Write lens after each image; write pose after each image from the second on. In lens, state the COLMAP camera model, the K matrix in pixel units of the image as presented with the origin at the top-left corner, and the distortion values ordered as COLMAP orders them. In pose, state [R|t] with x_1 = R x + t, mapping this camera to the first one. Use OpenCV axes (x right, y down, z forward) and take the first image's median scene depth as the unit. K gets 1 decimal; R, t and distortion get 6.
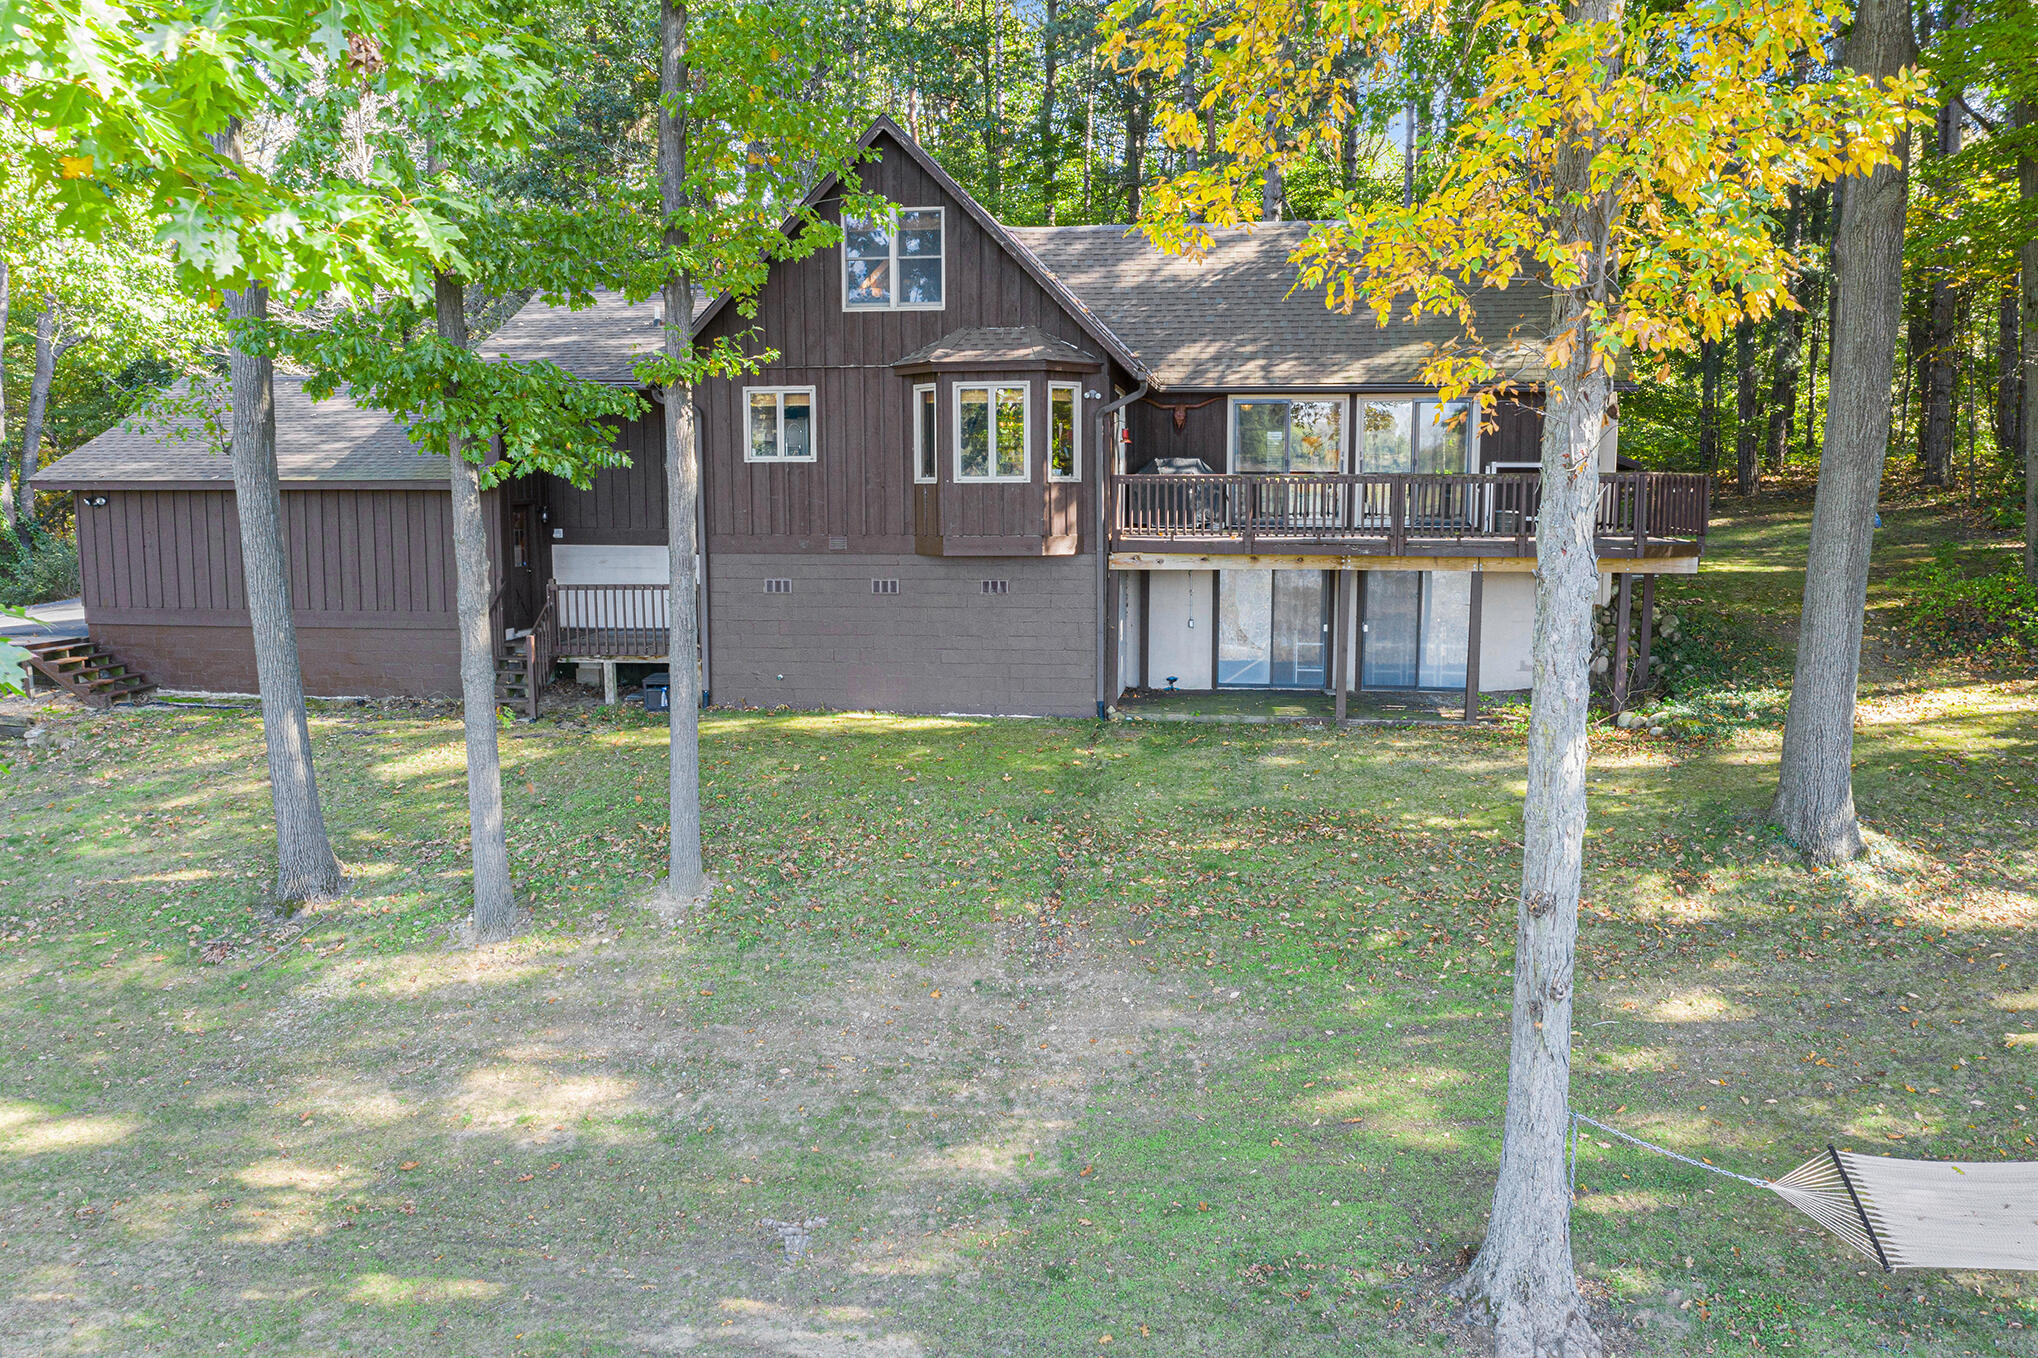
lens RADIAL K [[1627.7, 0, 1018.6], [0, 1627.7, 679.4], [0, 0, 1]] dist [-0.002104, -0.001818]
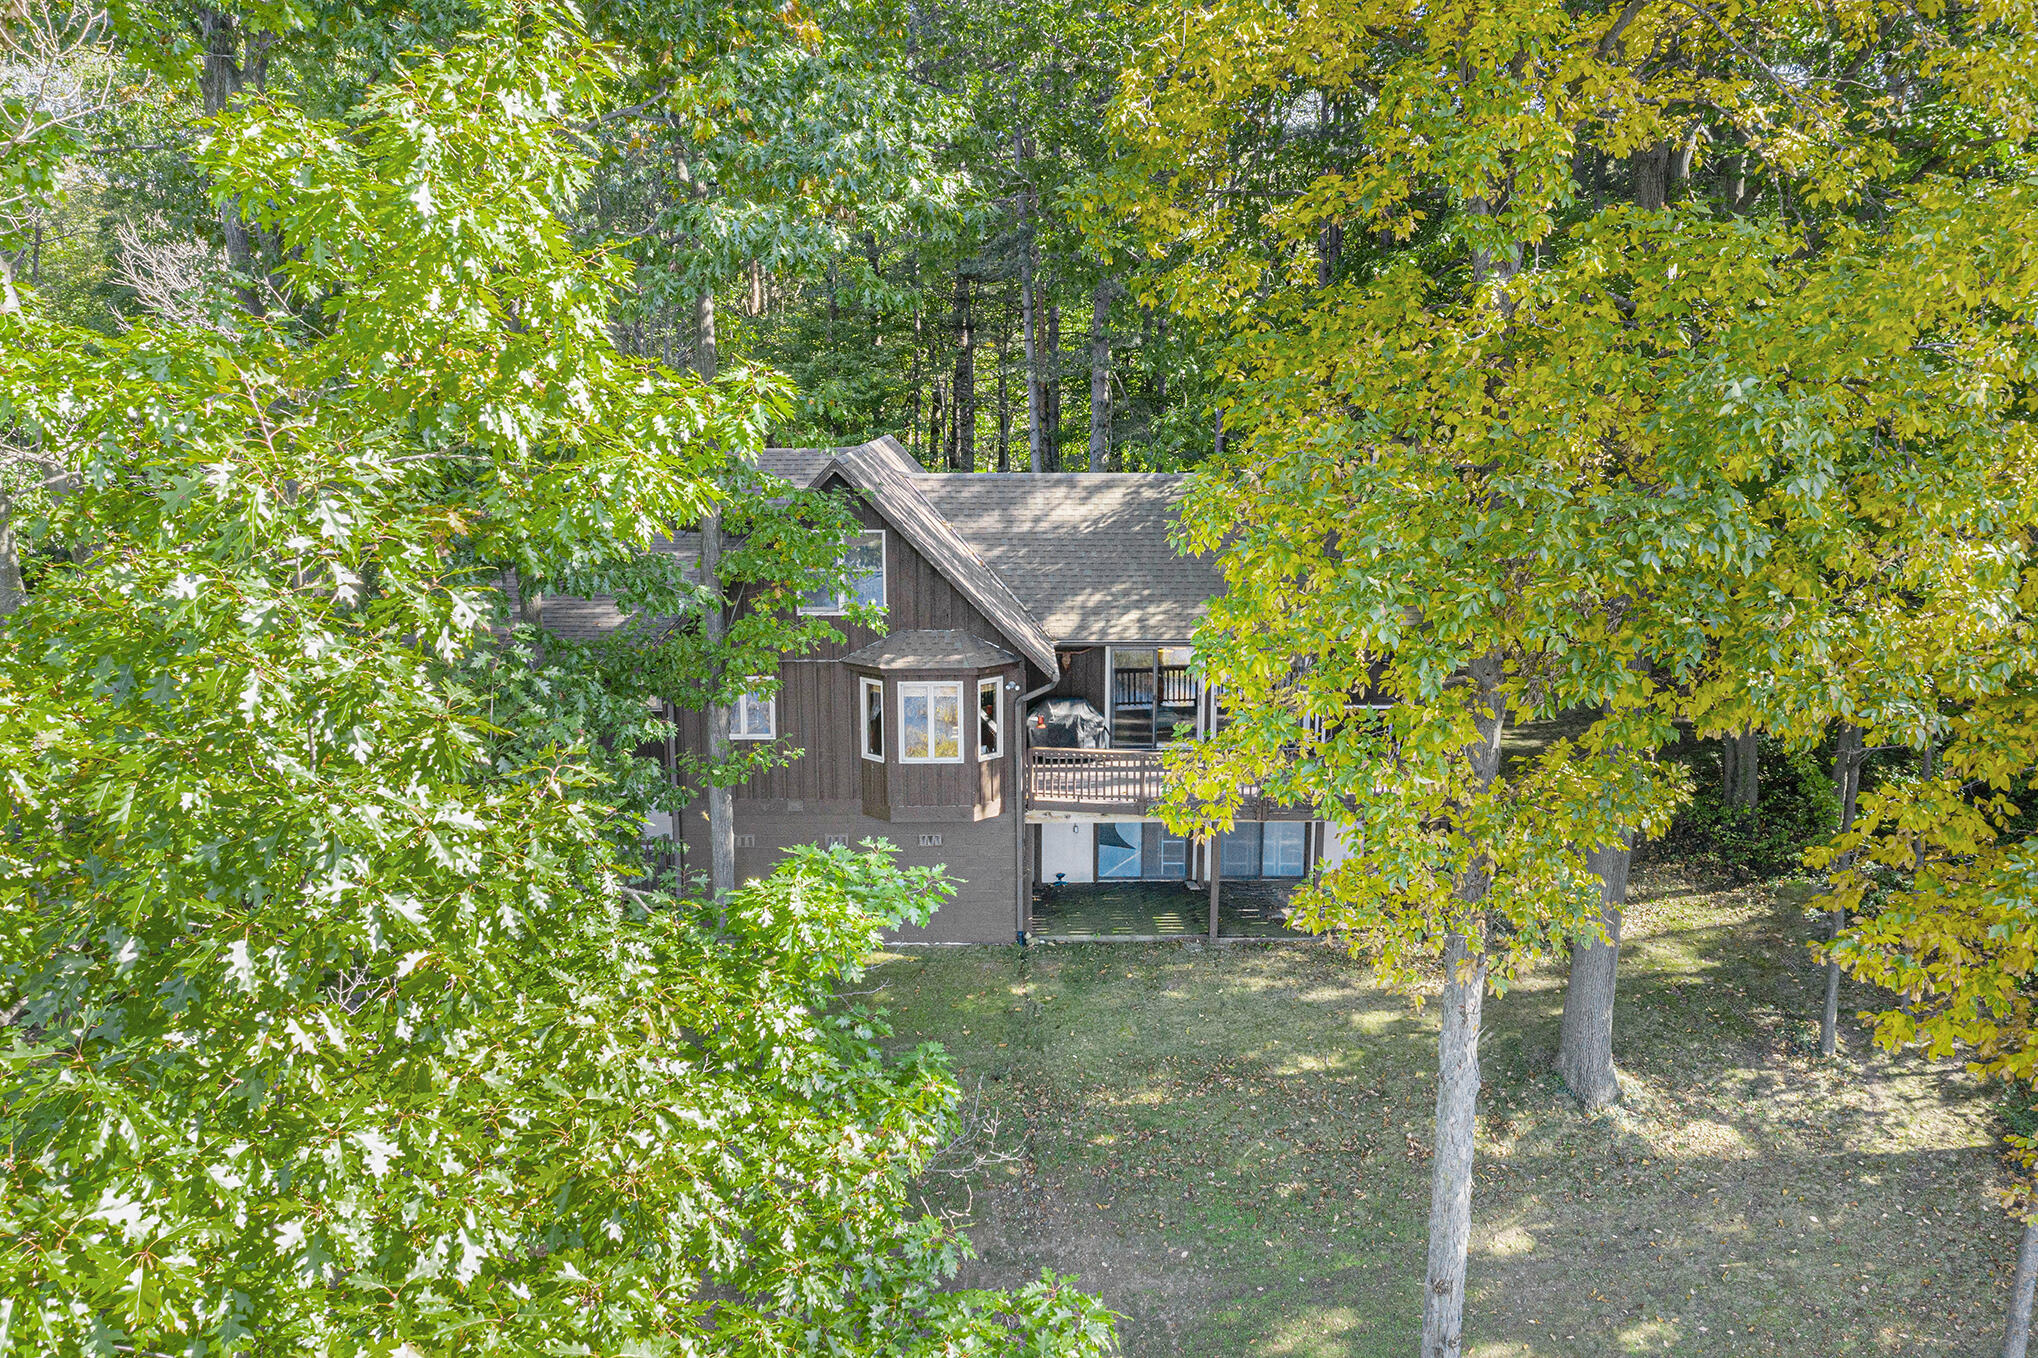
lens RADIAL K [[1627.7, 0, 1019.4], [0, 1627.7, 679.0], [0, 0, 1]] dist [-0.002104, -0.001818]
pose [[0.987349, -0.029392, 0.155817, -0.155423], [0.020194, 0.997977, 0.060289, -0.287014], [-0.157274, -0.056379, 0.985944, -0.213917]]
